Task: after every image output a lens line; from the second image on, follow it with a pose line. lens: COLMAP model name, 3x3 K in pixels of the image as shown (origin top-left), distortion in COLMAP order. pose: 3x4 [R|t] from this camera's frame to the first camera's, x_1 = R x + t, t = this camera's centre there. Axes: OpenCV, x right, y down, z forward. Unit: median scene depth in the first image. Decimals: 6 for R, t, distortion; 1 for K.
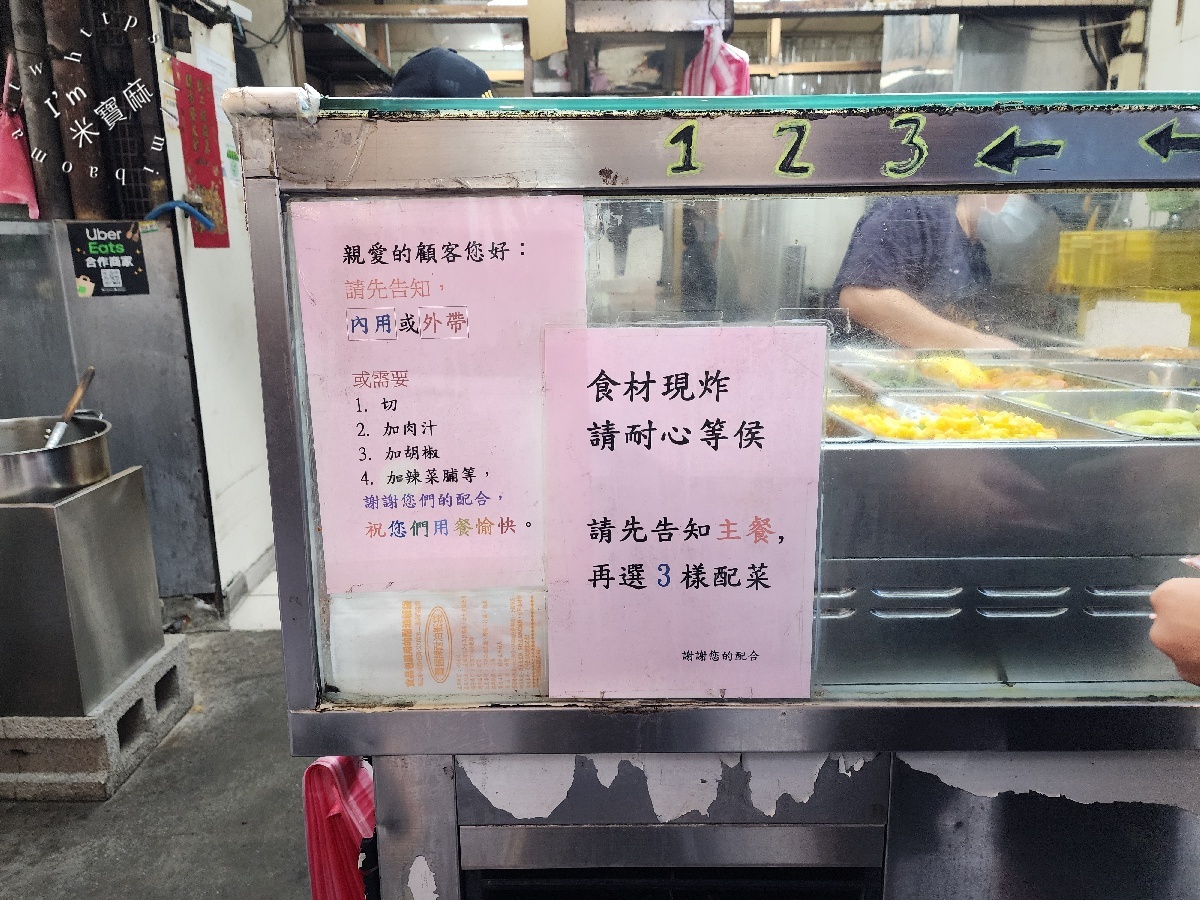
lens RADIAL K [[806.2, 0, 604.7], [0, 806.2, 434.4], [0, 0, 1]] dist [0.077820, -0.077577]
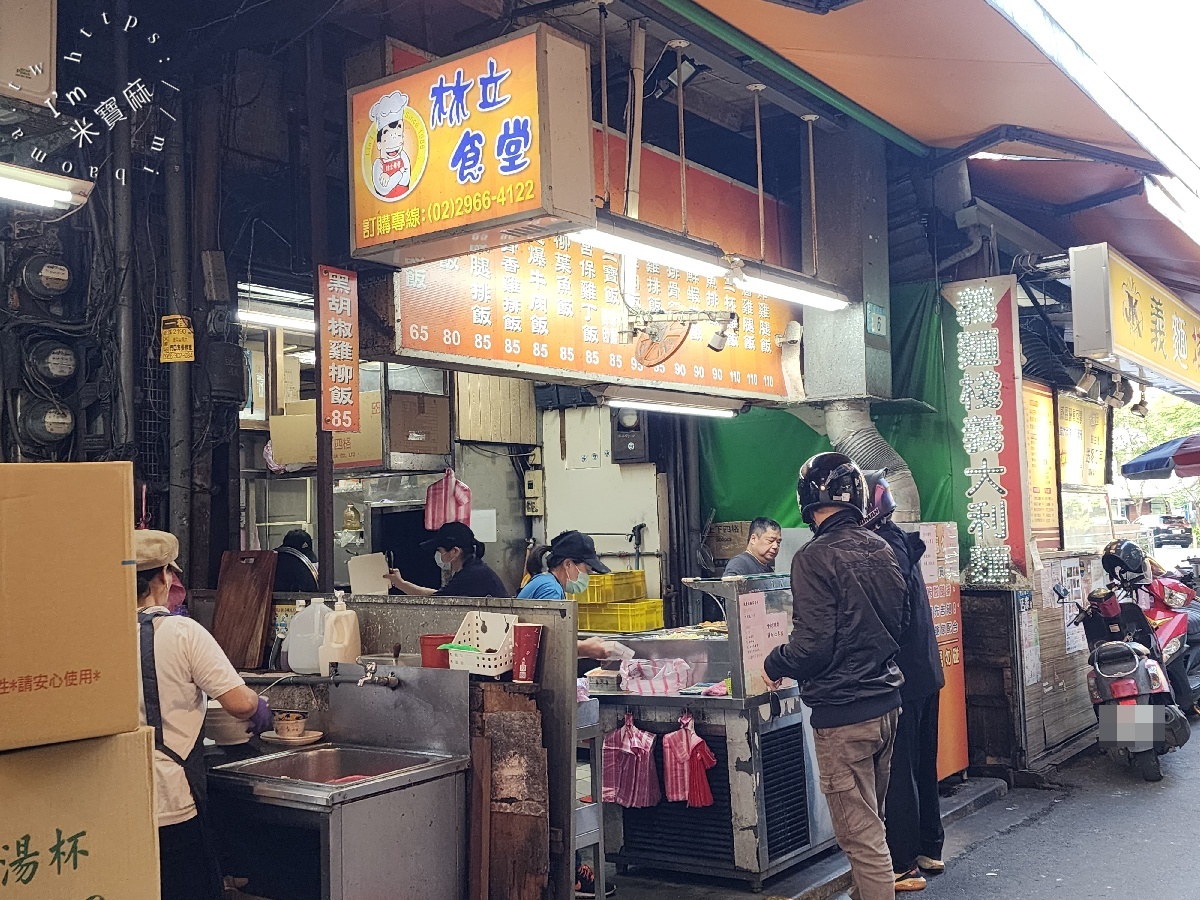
lens RADIAL K [[1246.8, 0, 600.0], [0, 1246.8, 450.0], [0, 0, 1]] dist [0.109459, -0.010402]
pose [[0.590224, 0.041864, 0.806153, -7.204779], [0.200413, 0.959788, -0.196574, 0.216486], [-0.781965, 0.277586, 0.558100, -3.023319]]
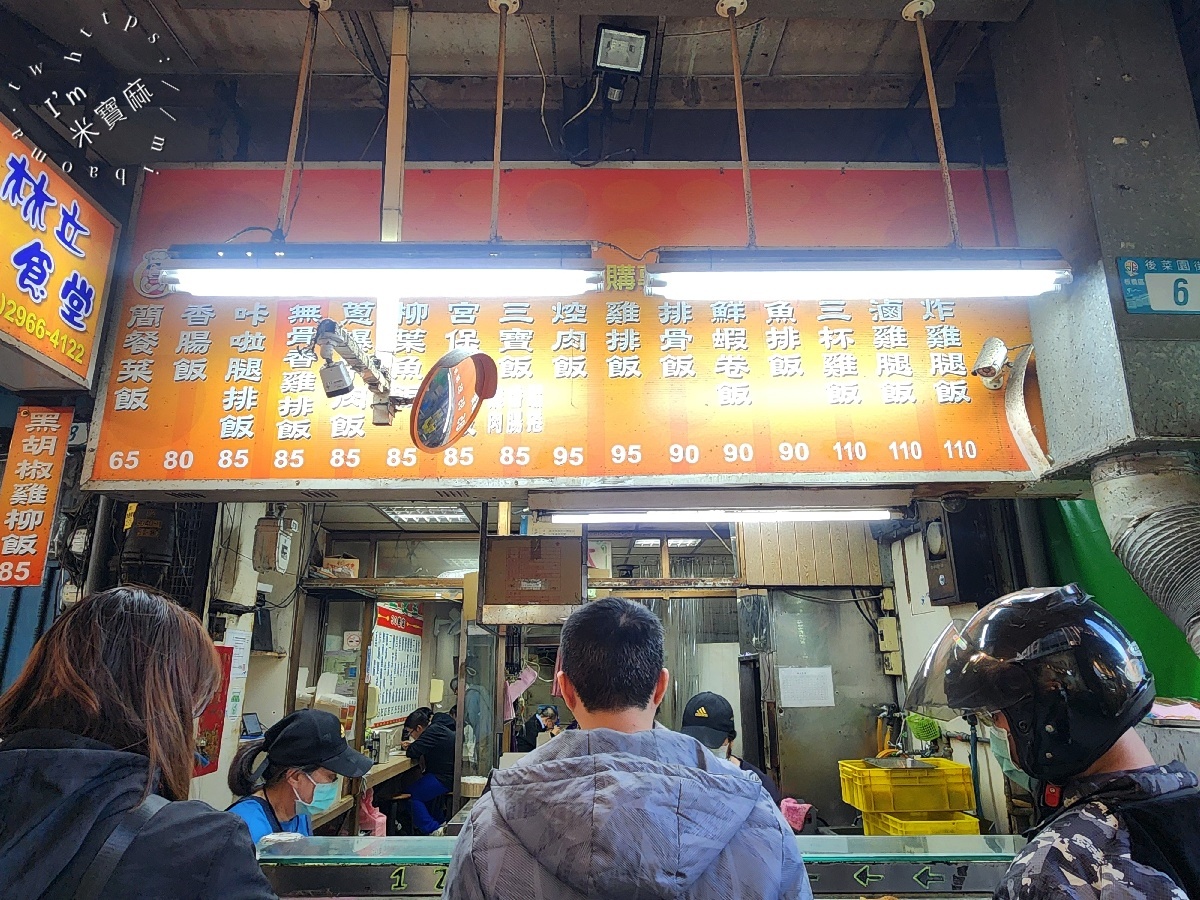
lens RADIAL K [[788.3, 0, 600.0], [0, 788.3, 450.0], [0, 0, 1]] dist [0.008568, 0.000282]
pose [[0.999914, 0.007940, 0.010445, 0.637096], [-0.001966, 0.877780, -0.479060, -0.315469], [-0.012972, 0.478998, 0.877720, -1.688361]]
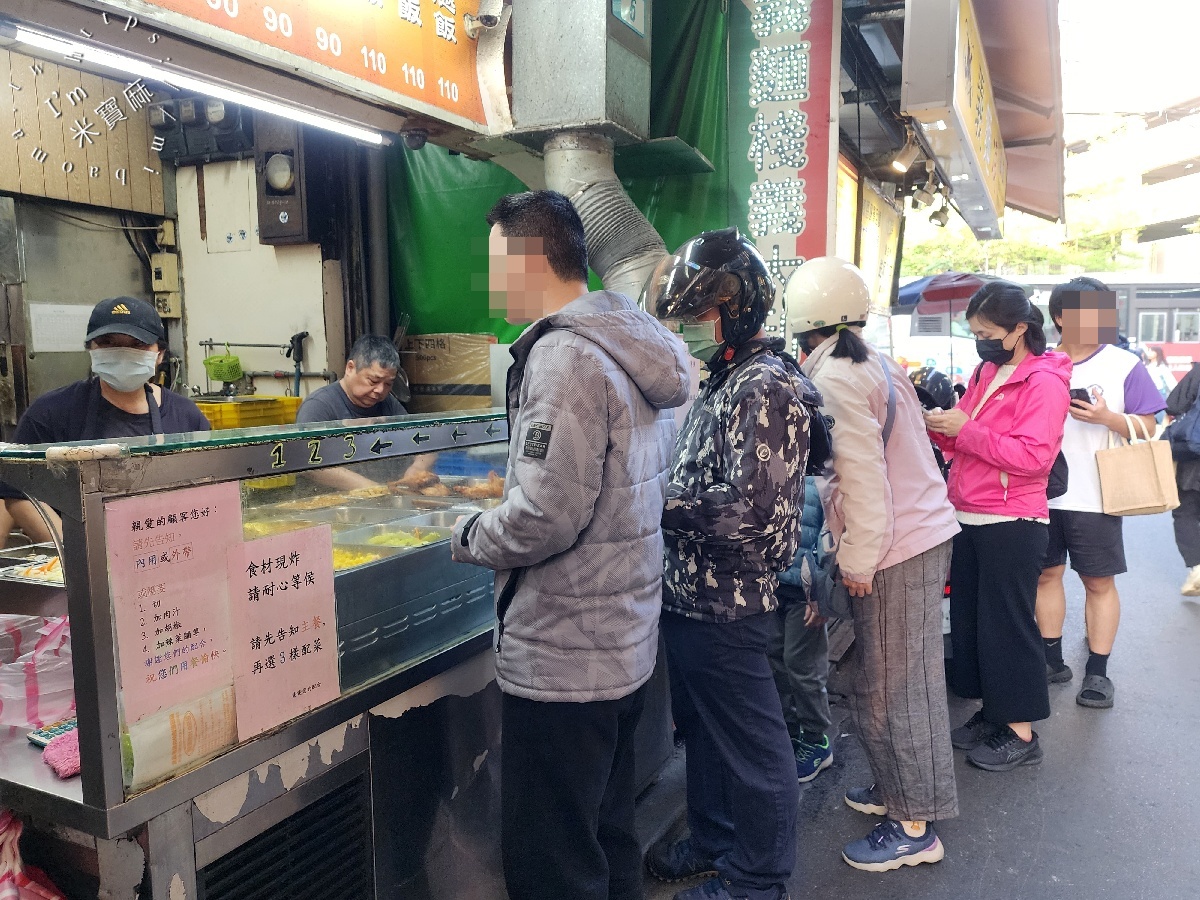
lens RADIAL K [[903.2, 0, 600.0], [0, 903.2, 450.0], [0, 0, 1]] dist [0.056067, -0.002018]
pose [[0.464939, -0.081707, 0.881565, -1.537749], [0.192941, 0.981151, -0.010821, -0.156642], [-0.864063, 0.175121, 0.471940, -0.850111]]
